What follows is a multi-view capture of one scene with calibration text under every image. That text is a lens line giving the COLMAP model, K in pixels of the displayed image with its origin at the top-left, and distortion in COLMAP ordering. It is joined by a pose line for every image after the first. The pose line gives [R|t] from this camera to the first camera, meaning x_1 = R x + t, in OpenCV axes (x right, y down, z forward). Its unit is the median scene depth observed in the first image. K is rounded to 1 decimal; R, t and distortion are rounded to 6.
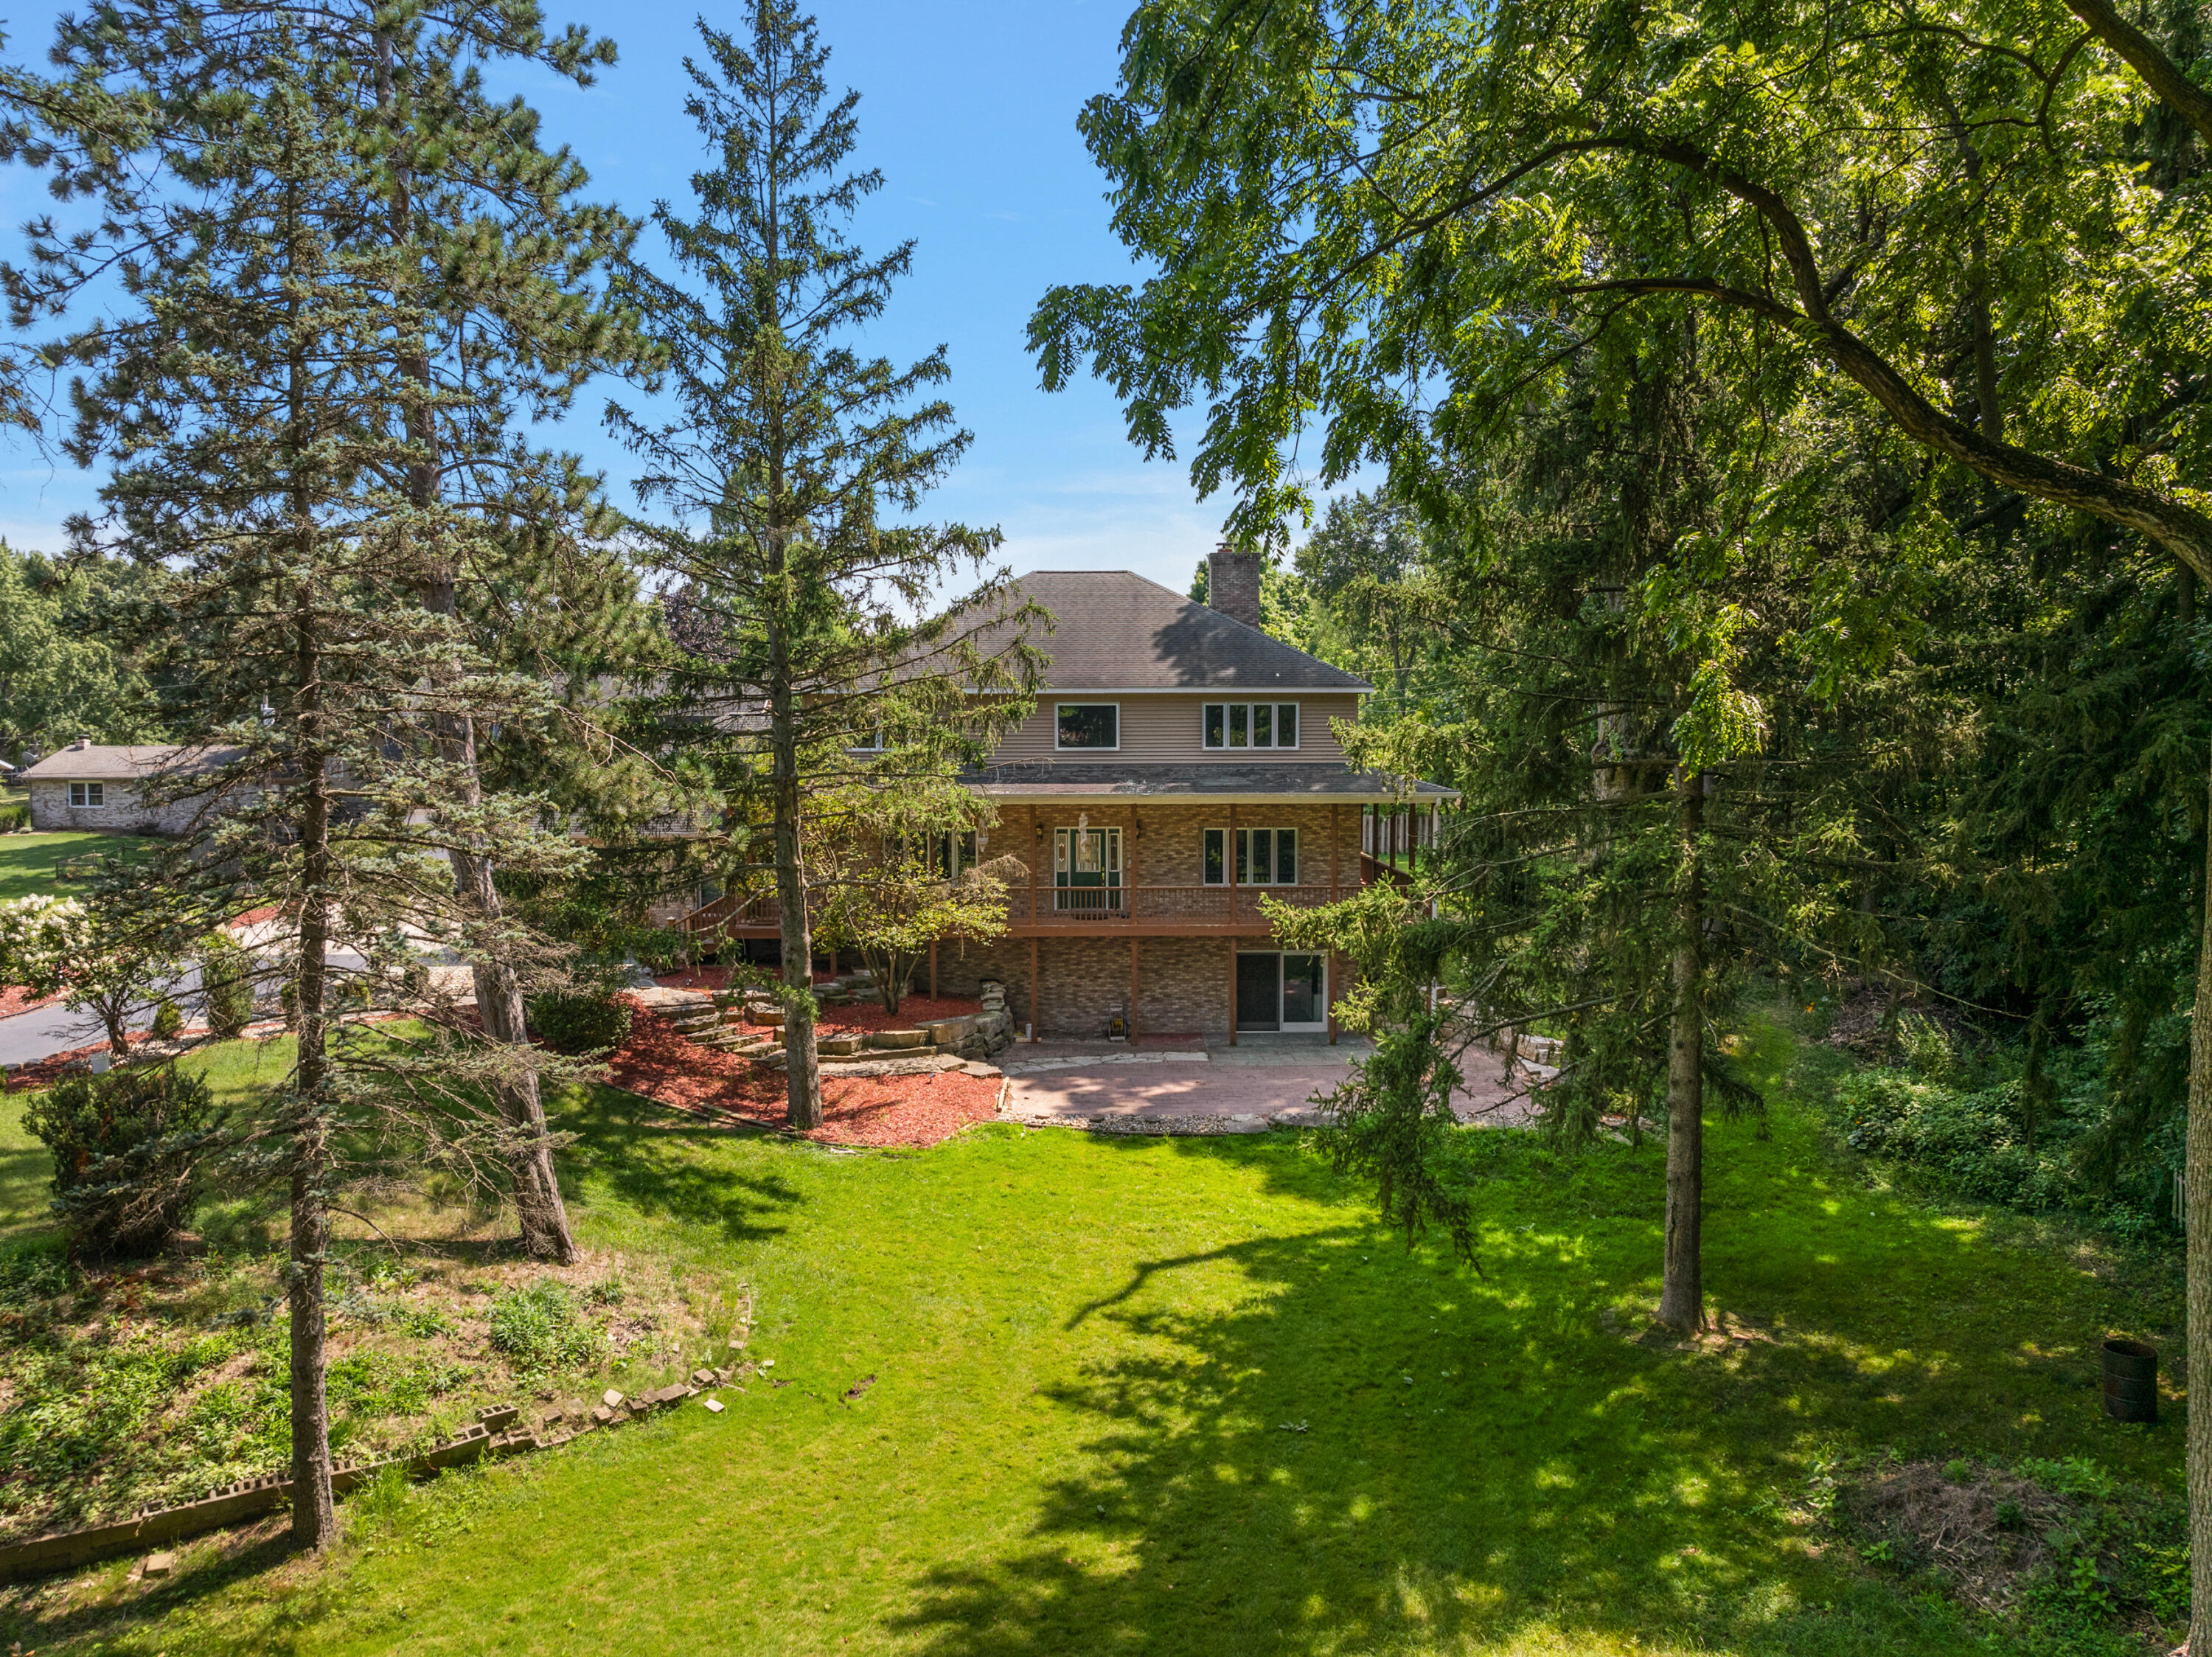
lens RADIAL K [[1540.6, 0, 1112.7], [0, 1540.6, 824.5], [0, 0, 1]] dist [-0.047196, 0.014120]
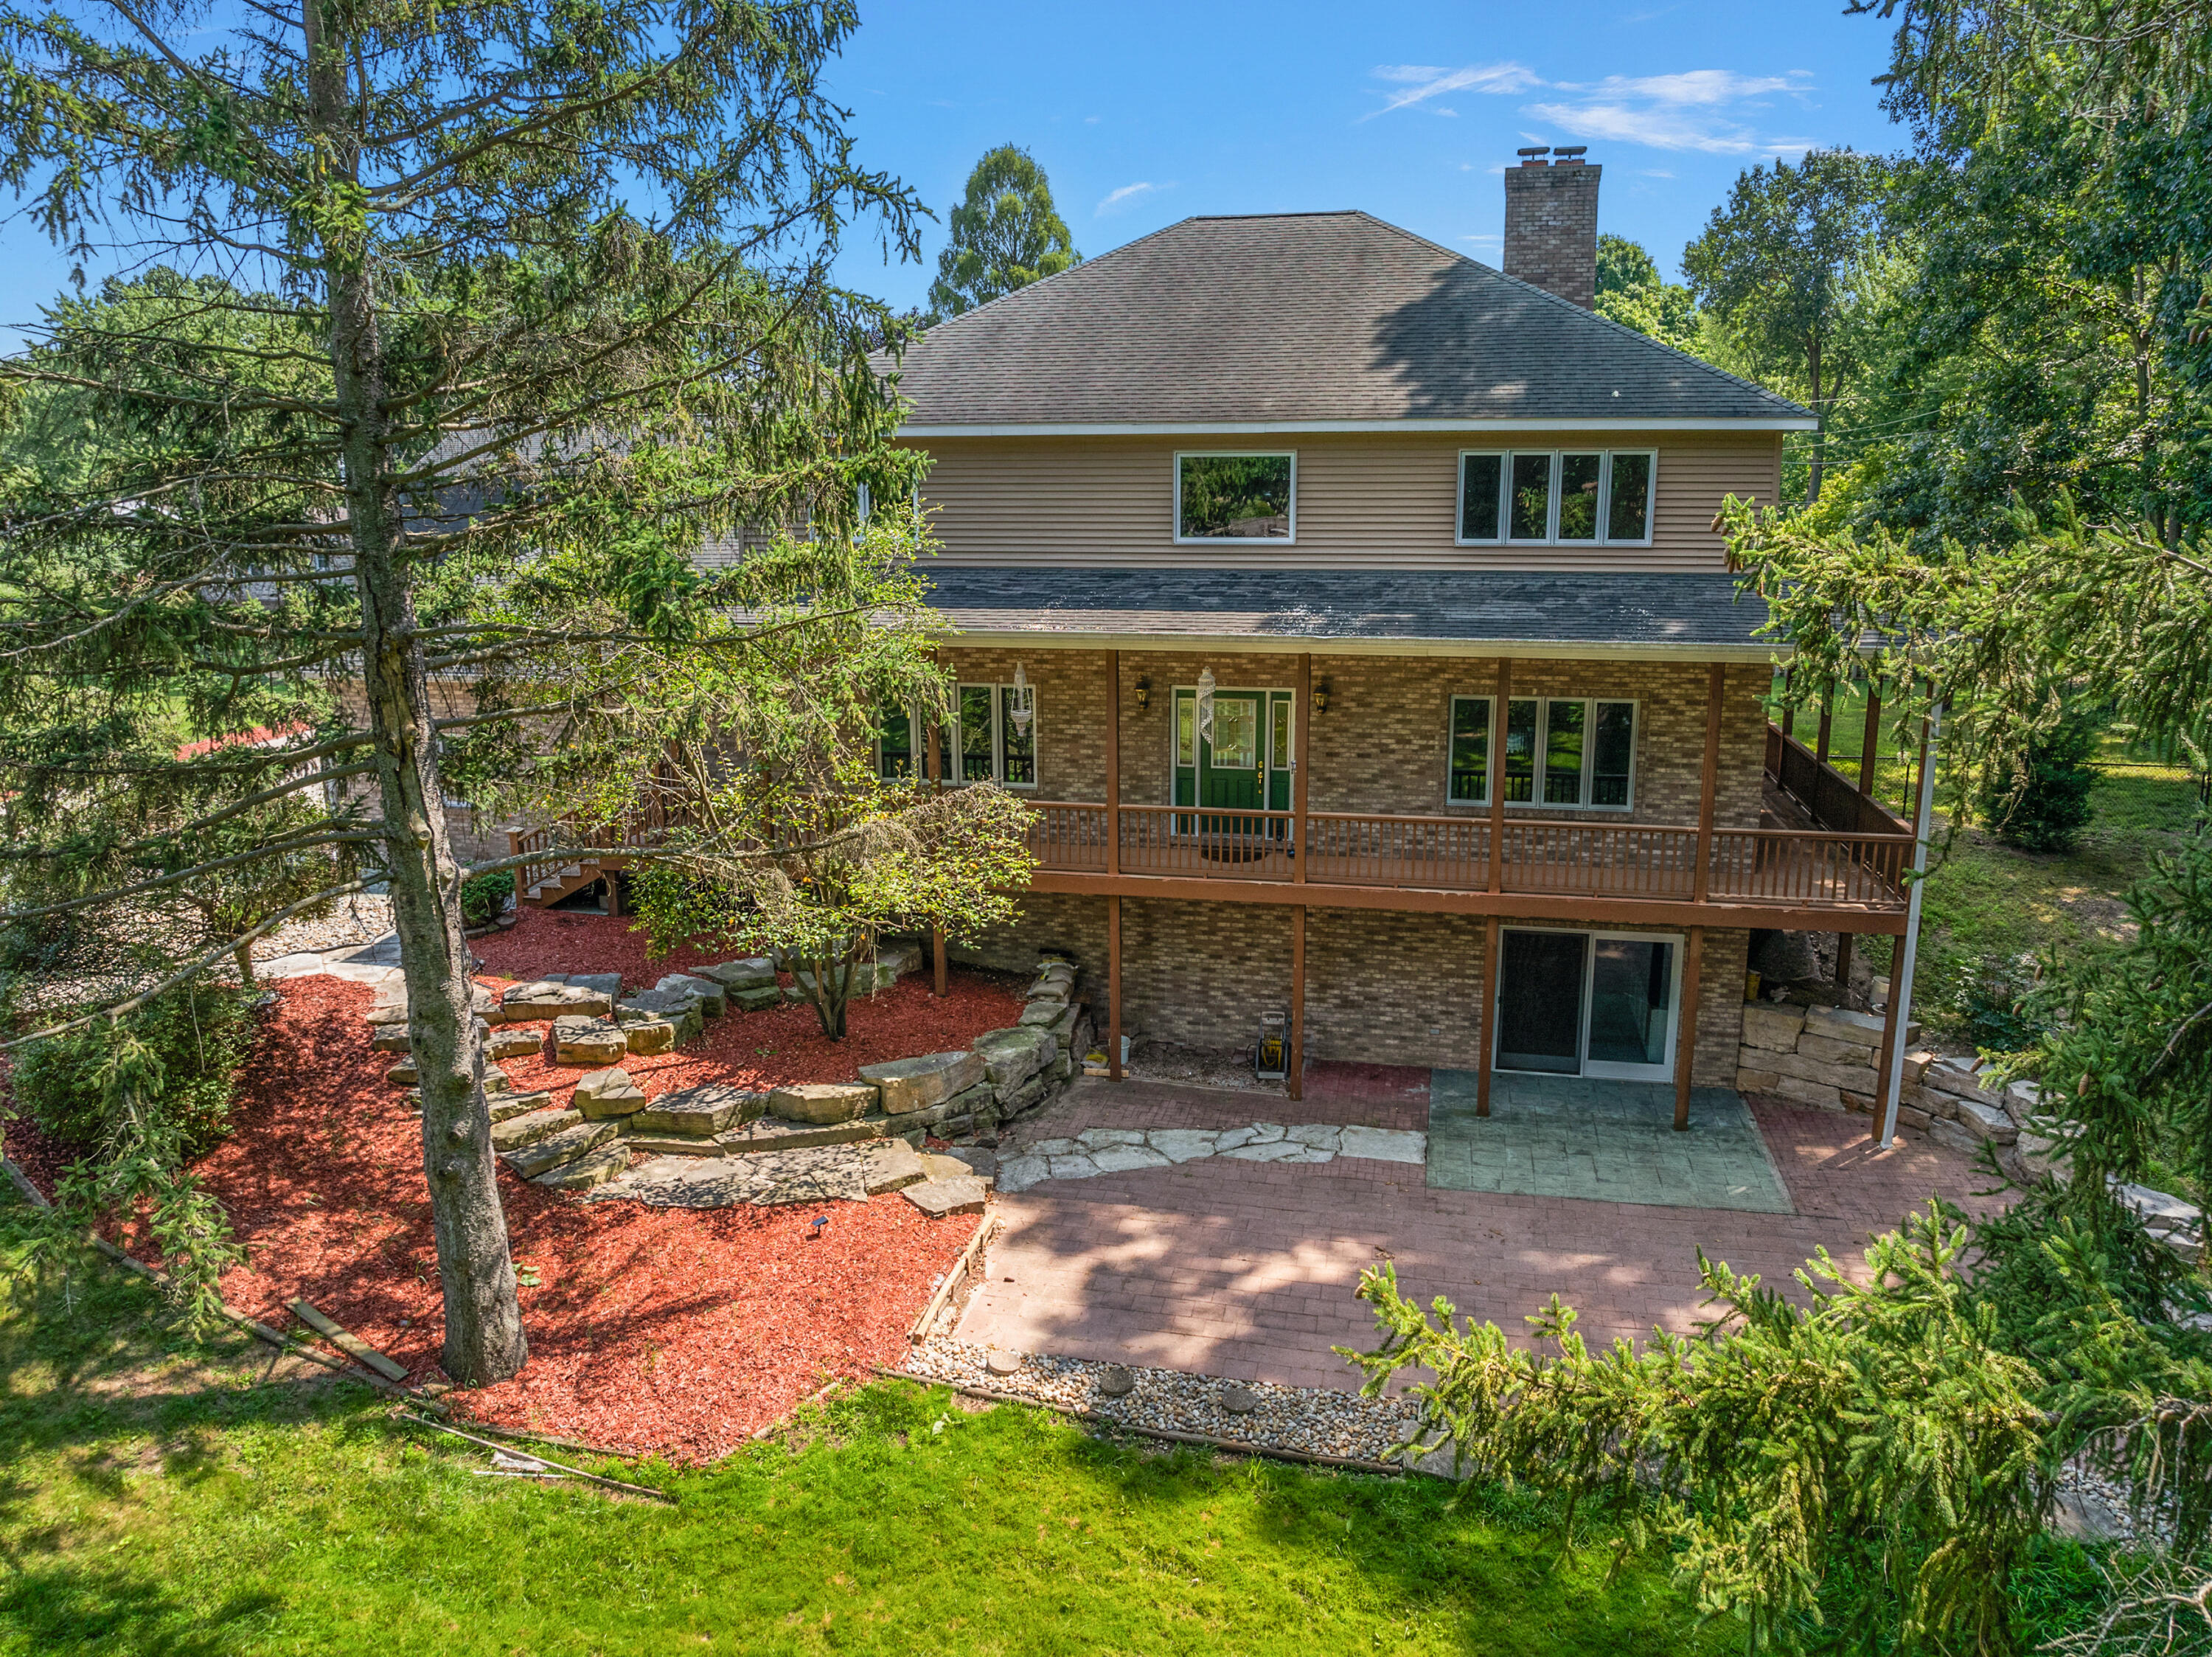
lens RADIAL K [[1540.6, 0, 1117.4], [0, 1540.6, 833.7], [0, 0, 1]] dist [-0.047196, 0.014120]
pose [[0.974733, 0.049673, -0.217781, 0.066121], [-0.013132, 0.986018, 0.166122, -0.037731], [0.222988, -0.159065, 0.961756, 0.477044]]
